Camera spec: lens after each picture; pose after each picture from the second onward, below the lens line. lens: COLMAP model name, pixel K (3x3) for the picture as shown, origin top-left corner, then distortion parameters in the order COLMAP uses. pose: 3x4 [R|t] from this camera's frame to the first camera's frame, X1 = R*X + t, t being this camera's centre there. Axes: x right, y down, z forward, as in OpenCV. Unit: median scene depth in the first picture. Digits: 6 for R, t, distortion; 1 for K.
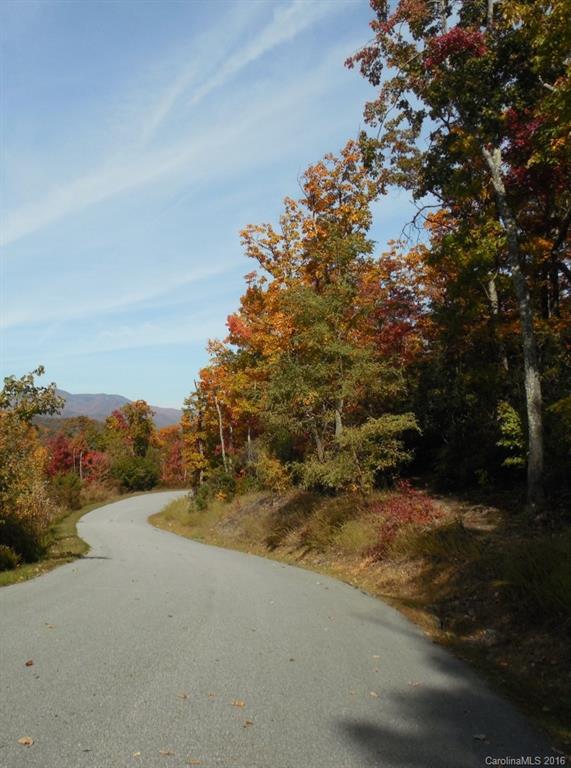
lens RADIAL K [[601.3, 0, 284.8], [0, 601.3, 384.0], [0, 0, 1]] dist [0.003629, -0.009278]
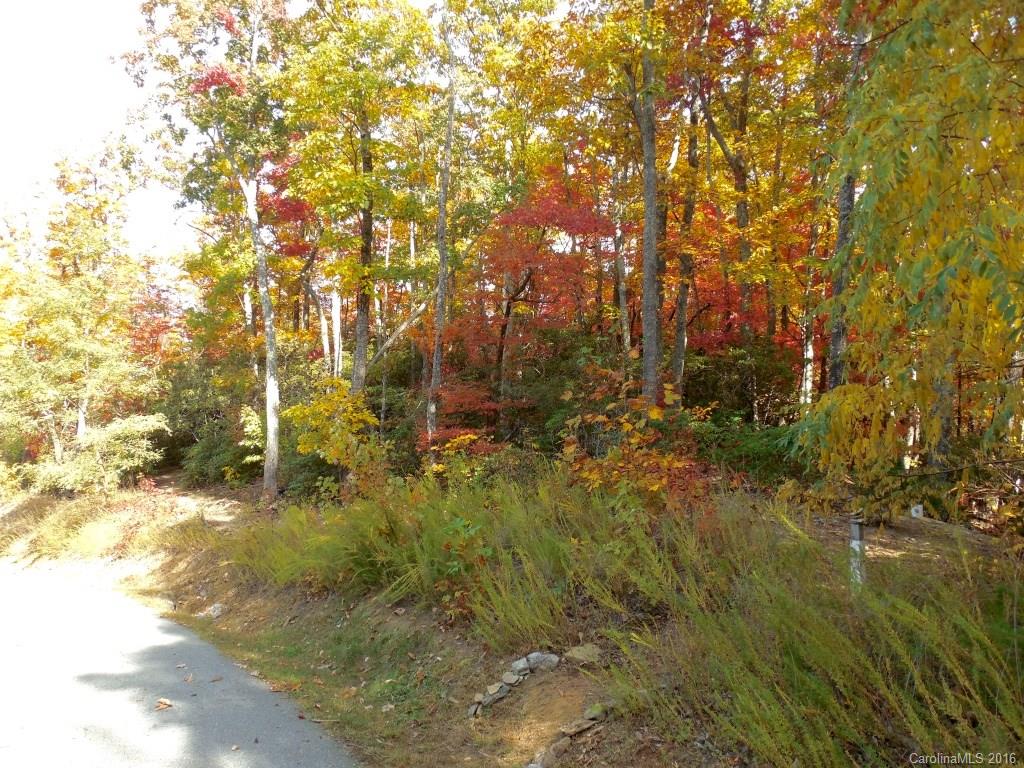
lens RADIAL K [[801.7, 0, 517.8], [0, 801.7, 359.2], [0, 0, 1]] dist [0.003629, -0.009278]
pose [[0.838417, 0.042876, 0.543340, -0.028084], [-0.051021, 0.998698, -0.000081, -0.076243], [-0.542636, -0.027654, 0.839512, -0.482889]]
